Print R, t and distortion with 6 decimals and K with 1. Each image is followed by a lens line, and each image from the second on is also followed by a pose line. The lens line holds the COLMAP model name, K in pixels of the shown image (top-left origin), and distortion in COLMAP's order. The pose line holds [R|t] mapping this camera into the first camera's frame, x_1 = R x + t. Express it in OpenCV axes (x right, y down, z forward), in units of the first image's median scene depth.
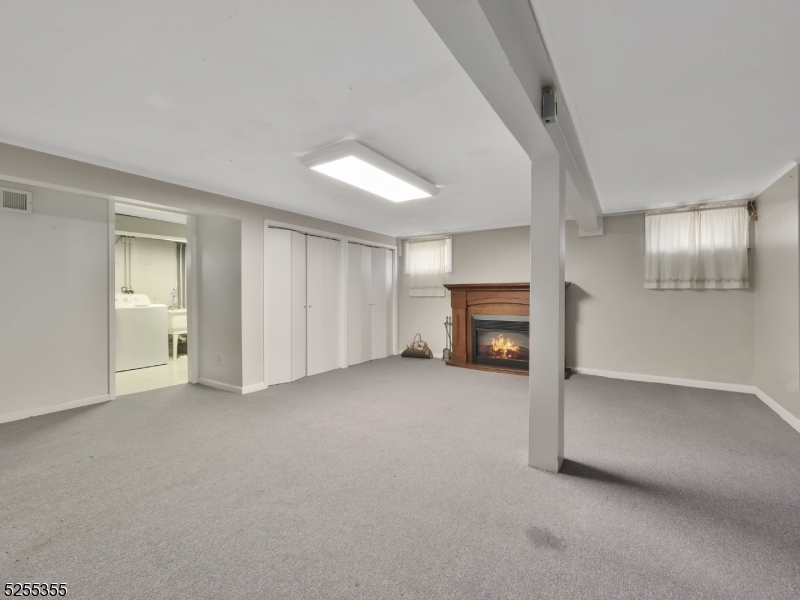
lens RADIAL K [[344.7, 0, 400.0], [0, 344.7, 300.0], [0, 0, 1]] dist [-0.001751, 0.000079]
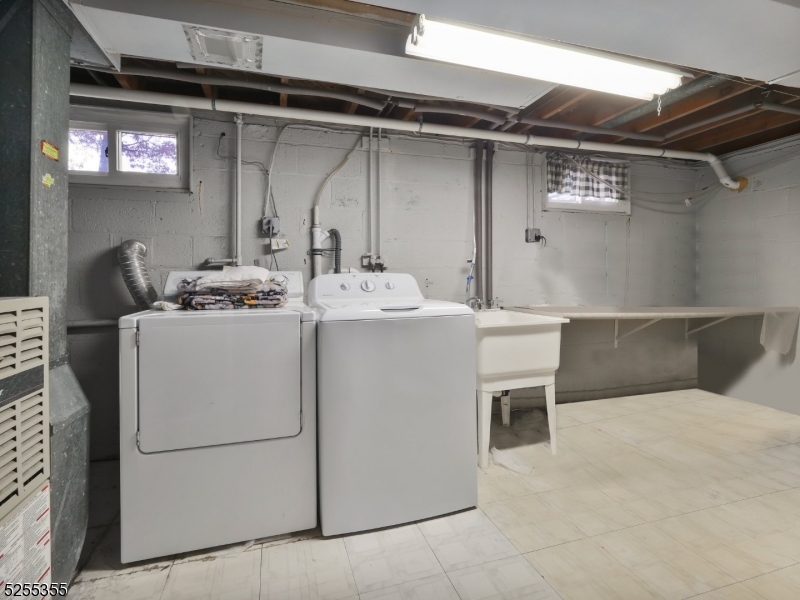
lens RADIAL K [[374.6, 0, 400.0], [0, 374.6, 300.0], [0, 0, 1]] dist [-0.002074, 0.000284]
pose [[0.802163, 0.007999, -0.597051, -0.511869], [0.005742, 0.999761, 0.021109, 0.003922], [0.597077, -0.020361, 0.801926, 0.676321]]
